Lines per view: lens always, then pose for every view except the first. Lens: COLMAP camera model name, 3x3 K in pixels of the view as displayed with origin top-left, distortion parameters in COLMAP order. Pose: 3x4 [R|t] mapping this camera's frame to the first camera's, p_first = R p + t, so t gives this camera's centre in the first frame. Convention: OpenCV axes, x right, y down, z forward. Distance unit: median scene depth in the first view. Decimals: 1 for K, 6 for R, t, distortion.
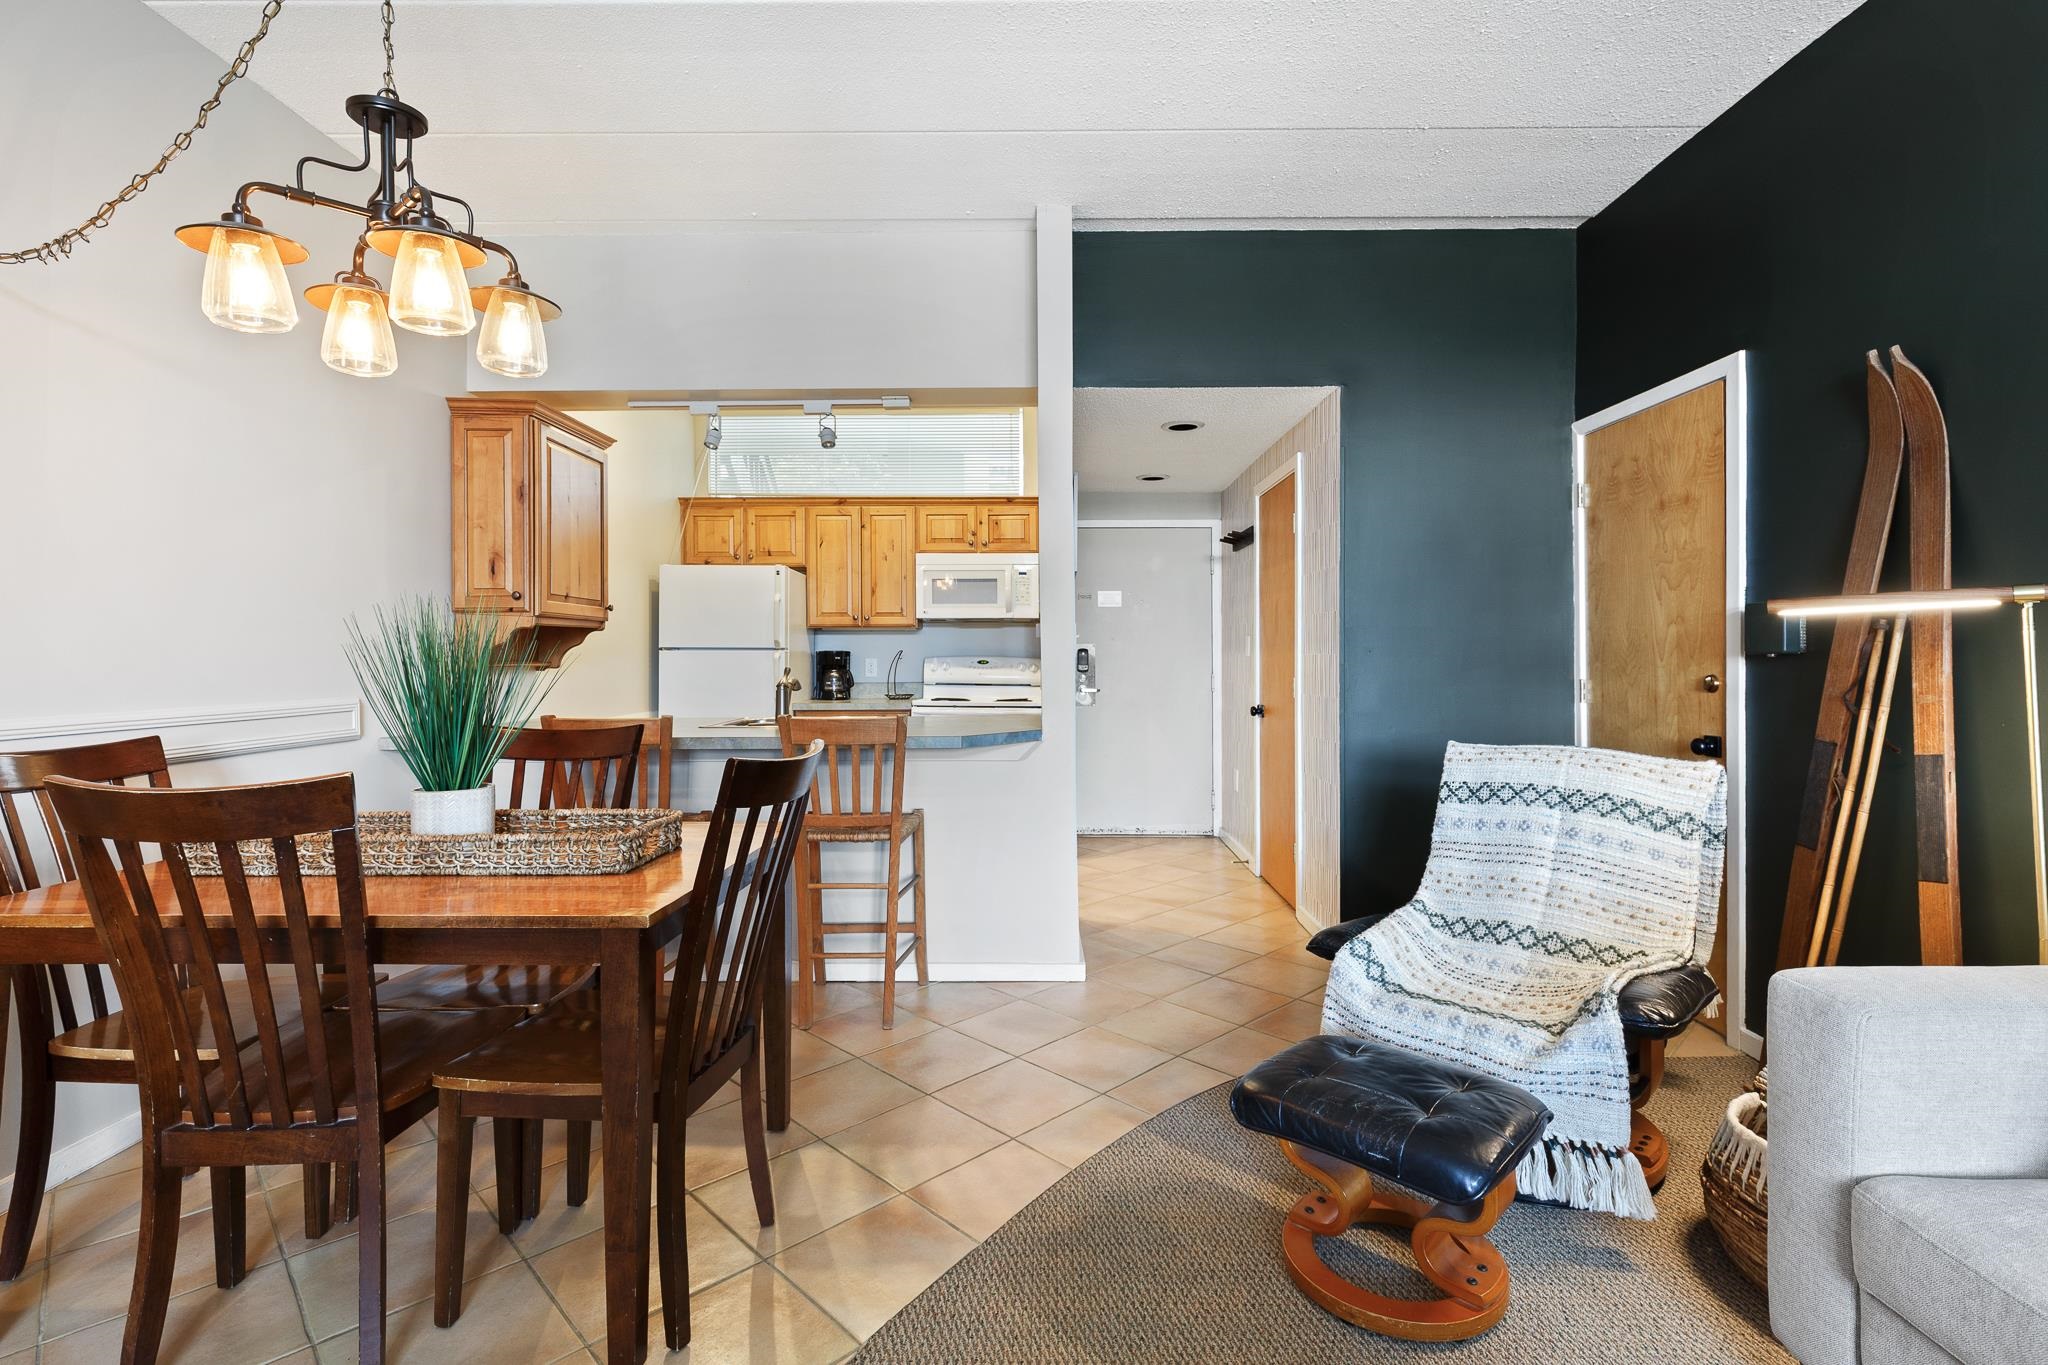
lens RADIAL K [[949.6, 0, 1033.7], [0, 949.6, 657.9], [0, 0, 1]] dist [0.001499, -0.000825]
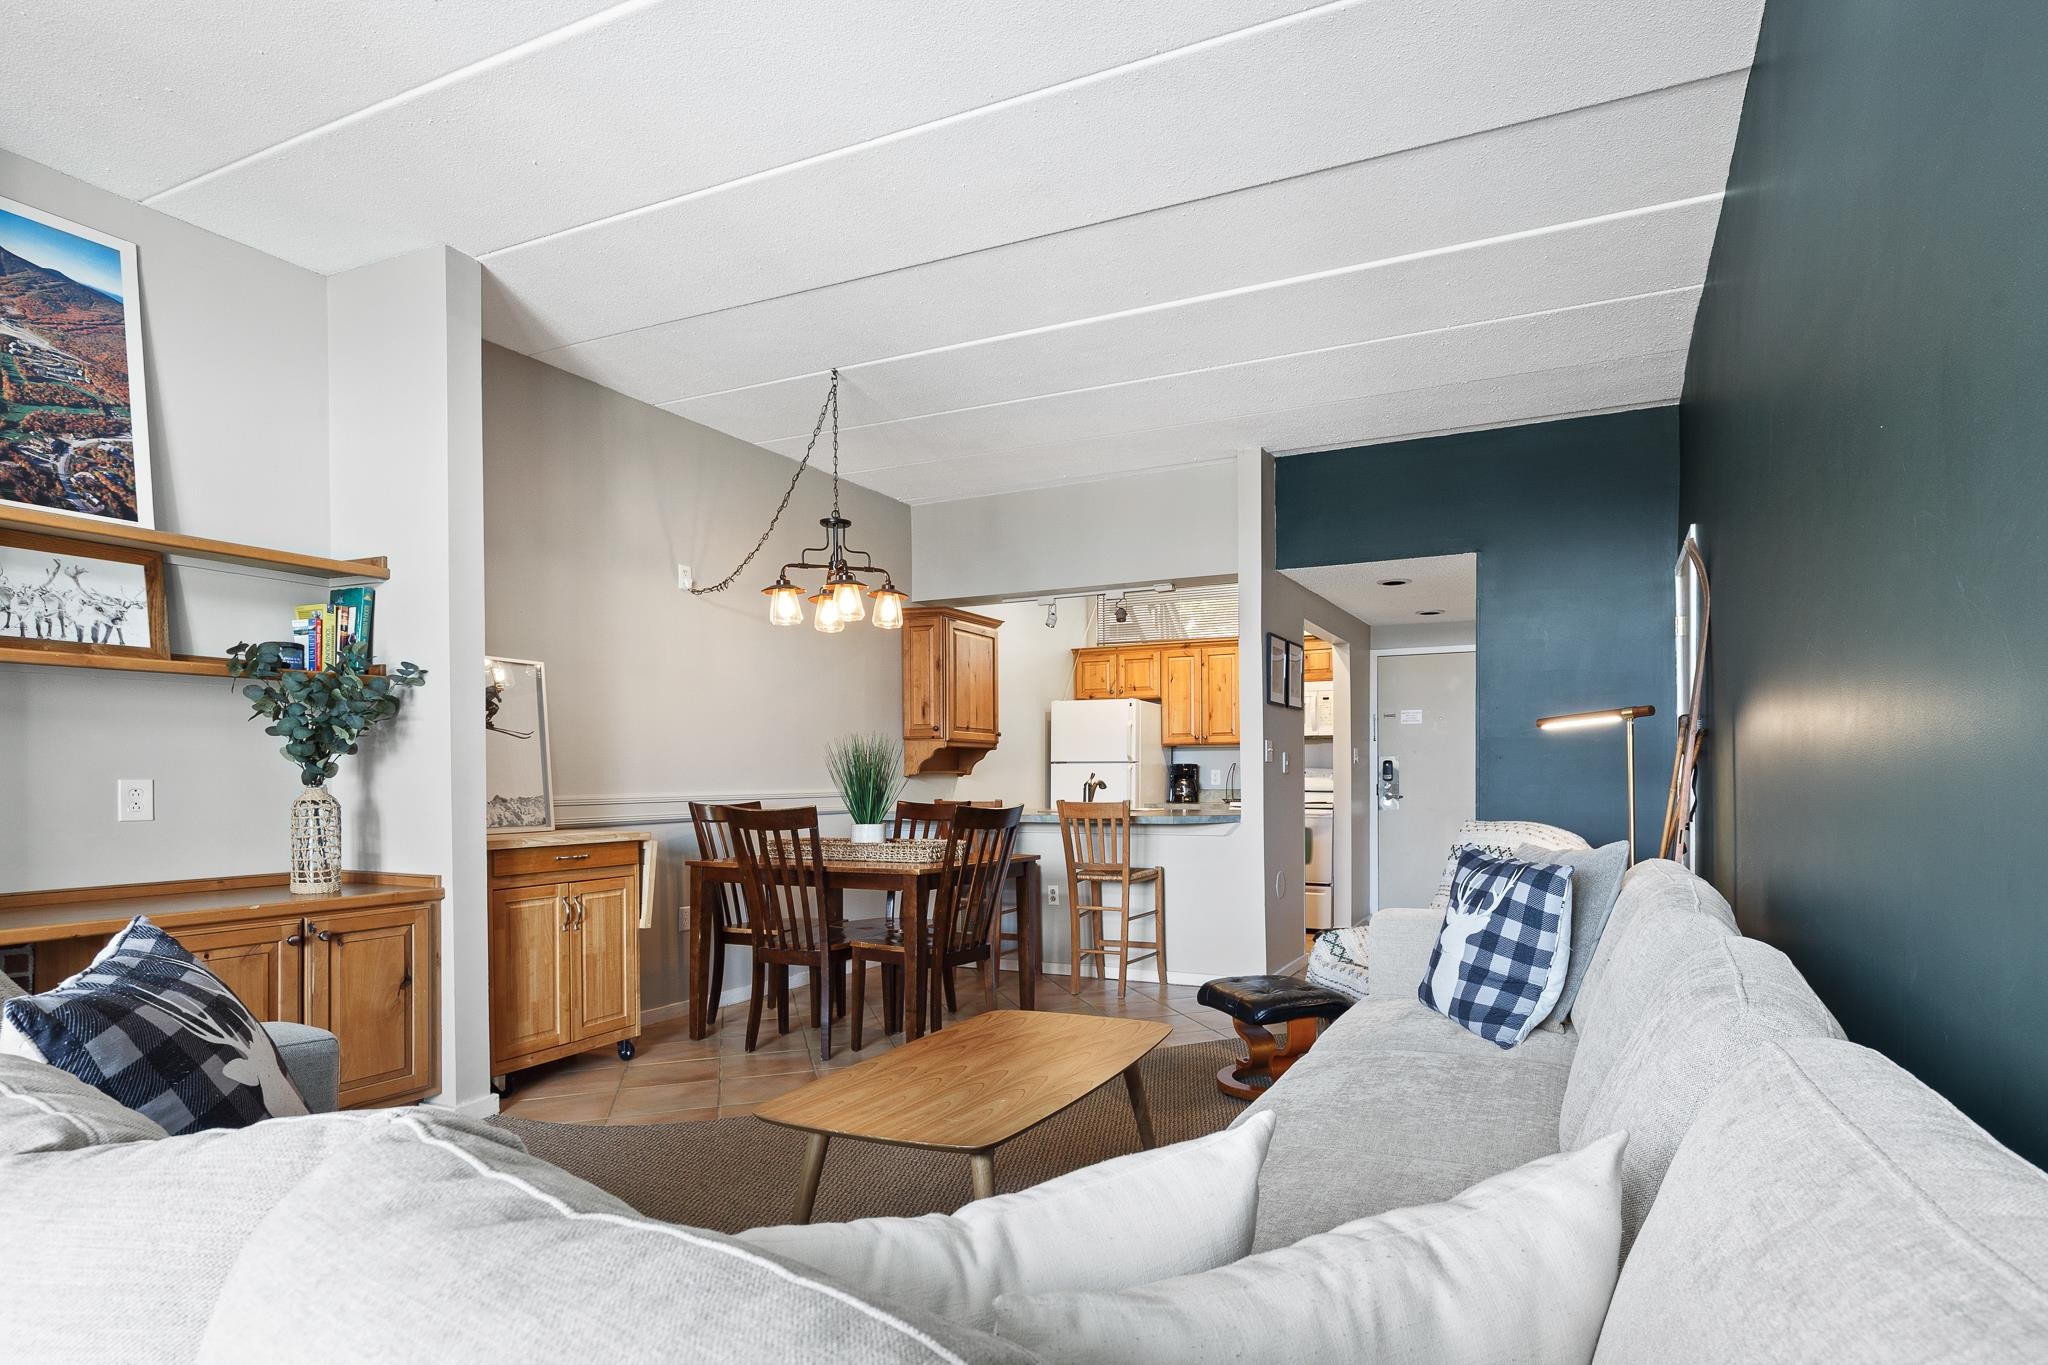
lens RADIAL K [[1045.5, 0, 1152.7], [0, 1045.5, 782.9], [0, 0, 1]] dist [0.002019, 0.000162]
pose [[0.922913, -0.000844, -0.385008, 0.477068], [0.002470, 0.999990, 0.003729, 0.021123], [0.385001, -0.004393, 0.922906, -0.494614]]
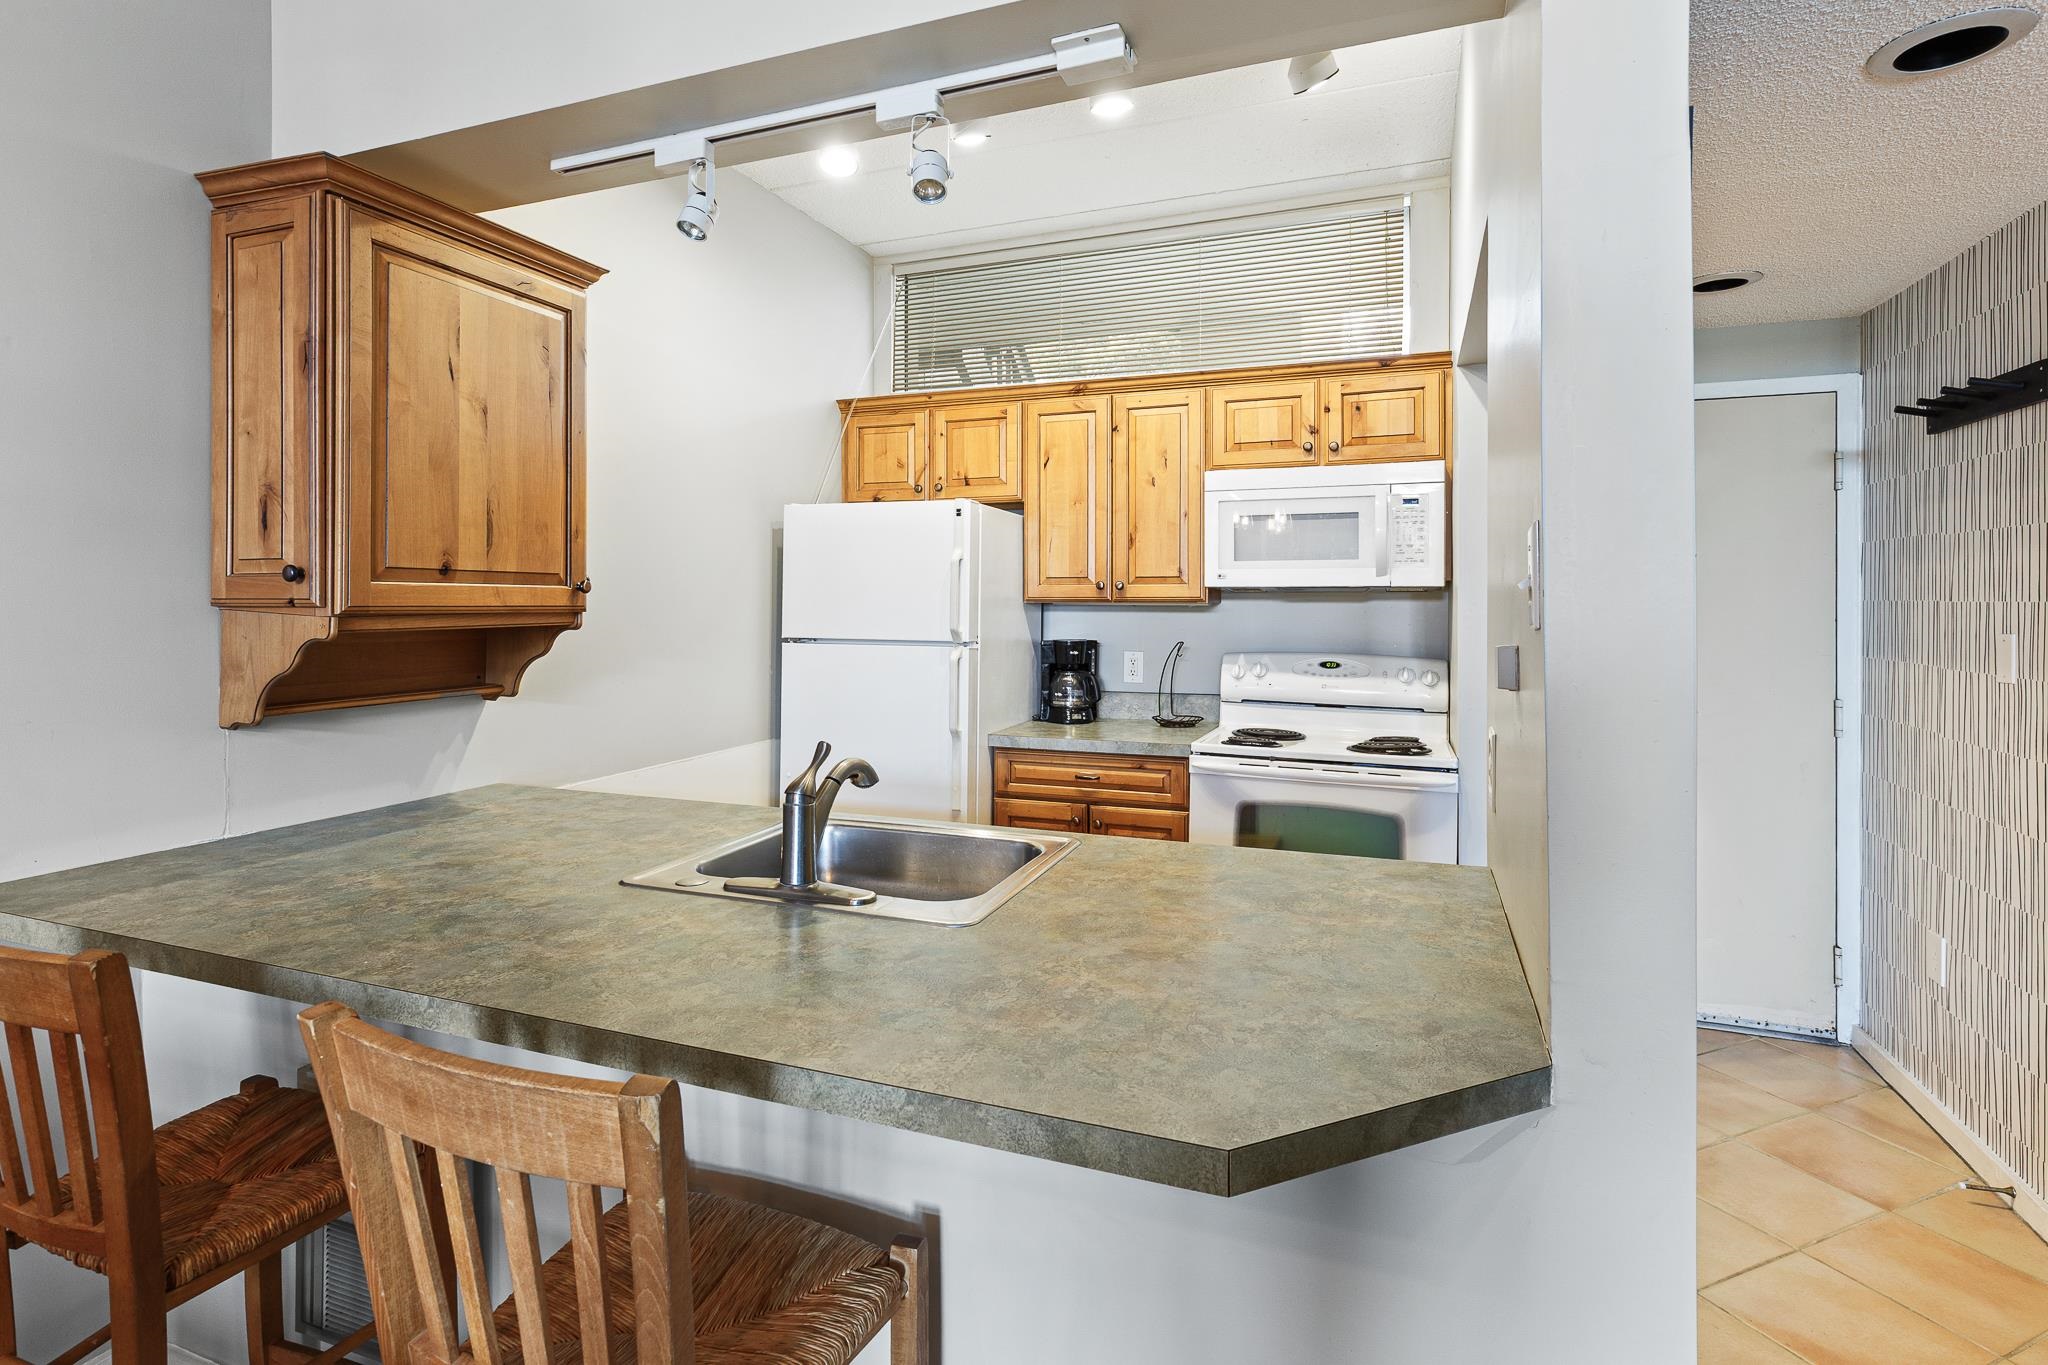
lens RADIAL K [[1005.3, 0, 1009.0], [0, 1005.3, 603.8], [0, 0, 1]] dist [-0.001863, -0.000644]
pose [[0.934226, 0.003334, -0.356667, -0.033166], [-0.003176, 0.999994, 0.001030, -0.051863], [0.356668, 0.000171, 0.934231, 0.657470]]
